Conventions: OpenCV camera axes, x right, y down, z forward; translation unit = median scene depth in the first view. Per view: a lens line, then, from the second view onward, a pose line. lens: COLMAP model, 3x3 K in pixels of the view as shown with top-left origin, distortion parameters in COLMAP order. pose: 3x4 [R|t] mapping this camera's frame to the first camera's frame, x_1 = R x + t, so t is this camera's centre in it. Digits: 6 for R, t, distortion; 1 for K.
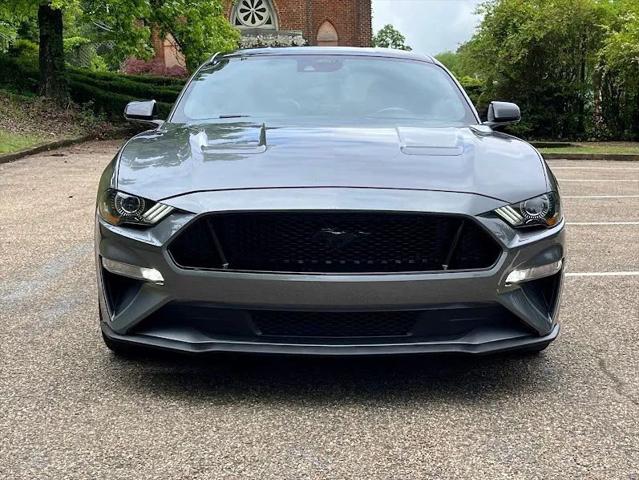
lens RADIAL K [[829.8, 0, 319.5], [0, 829.8, 240.0], [0, 0, 1]] dist [0.011973, 0.015170]
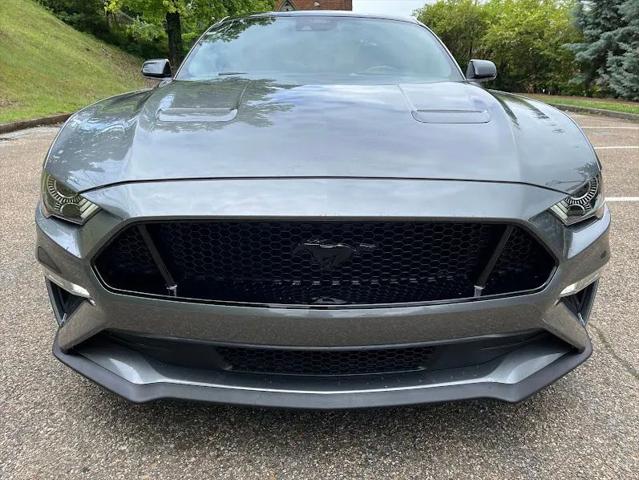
lens RADIAL K [[450.8, 0, 323.5], [0, 450.8, 239.7], [0, 0, 1]] dist [-0.041683, 0.106487]
pose [[0.999997, -0.002580, -0.000222, 0.016559], [0.002573, 0.980086, 0.198555, -0.084806], [-0.000294, -0.198555, 0.980090, 0.610781]]
